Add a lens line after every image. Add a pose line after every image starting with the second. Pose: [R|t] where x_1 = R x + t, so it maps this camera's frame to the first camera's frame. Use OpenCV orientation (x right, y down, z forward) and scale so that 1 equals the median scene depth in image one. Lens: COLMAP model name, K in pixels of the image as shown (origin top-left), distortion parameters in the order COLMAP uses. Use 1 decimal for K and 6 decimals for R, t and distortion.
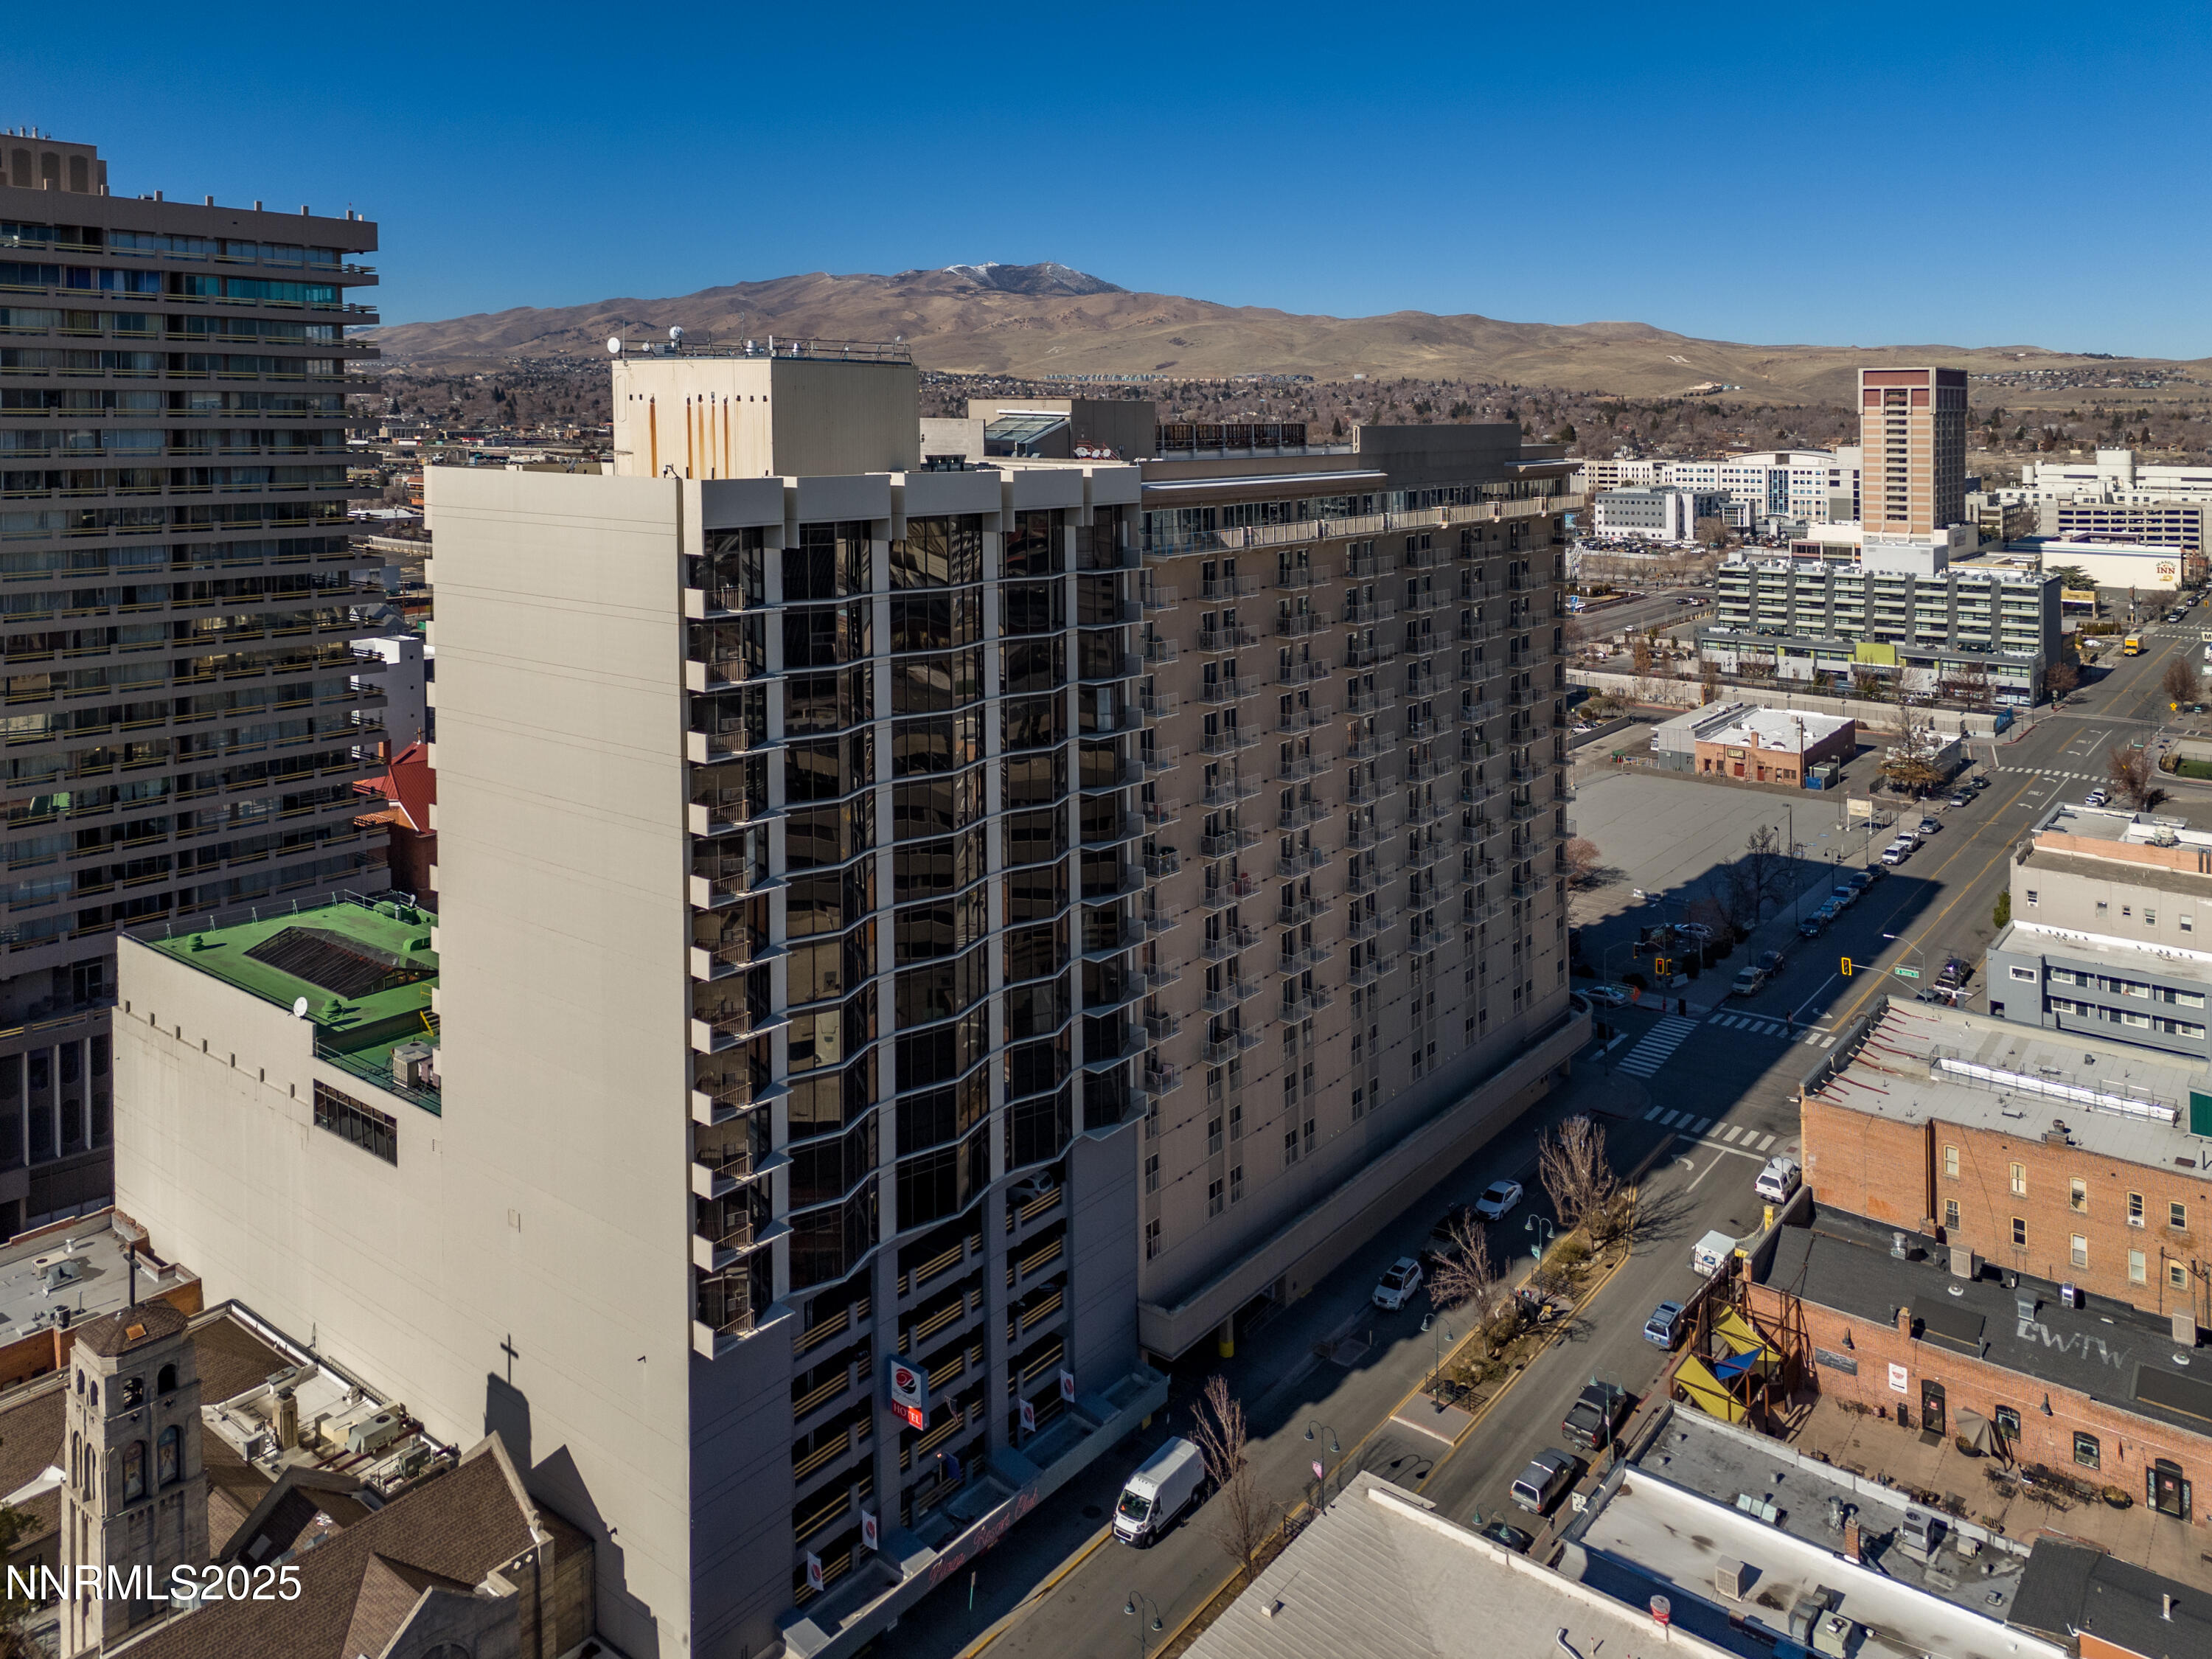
lens RADIAL K [[1646.5, 0, 1098.1], [0, 1646.5, 459.6], [0, 0, 1]] dist [0.023785, -0.000924]
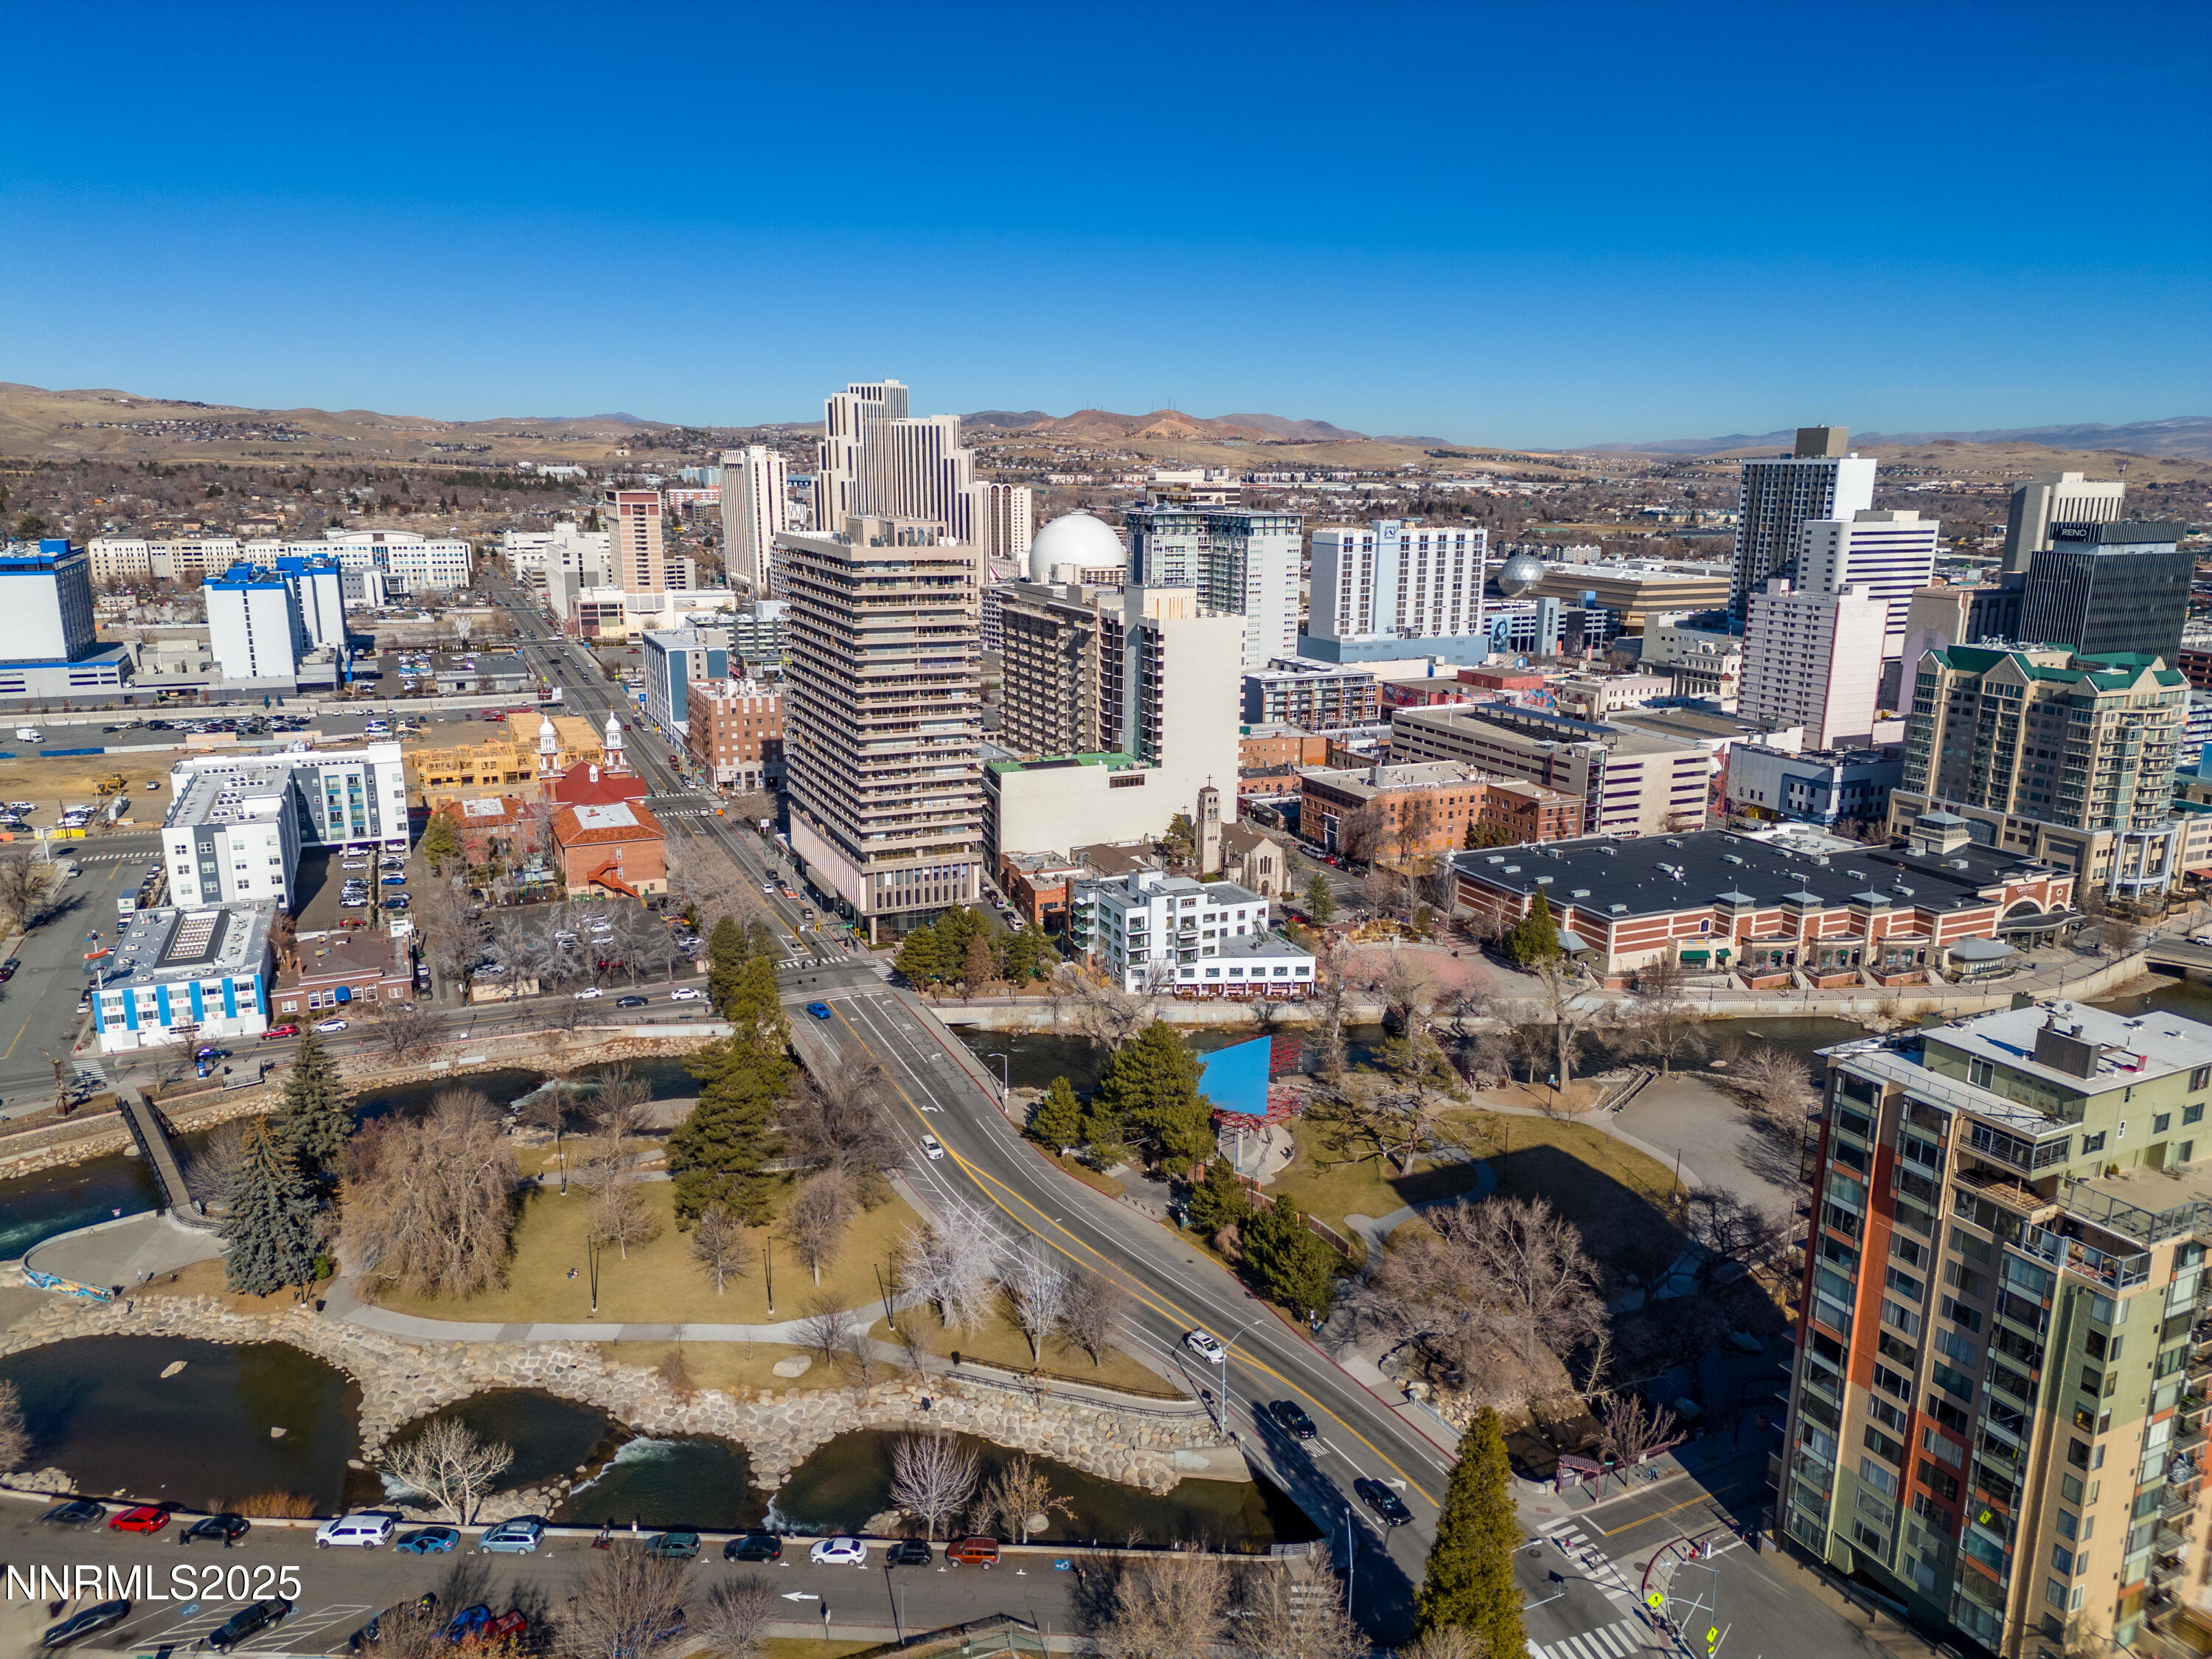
lens RADIAL K [[1541.9, 0, 1106.0], [0, 1541.9, 829.5], [0, 0, 1]] dist [0.025977, -0.001314]
pose [[0.455301, -0.201533, 0.867229, -0.956832], [0.013642, 0.975510, 0.219533, -0.080564], [-0.890233, -0.088123, 0.446900, -0.170897]]
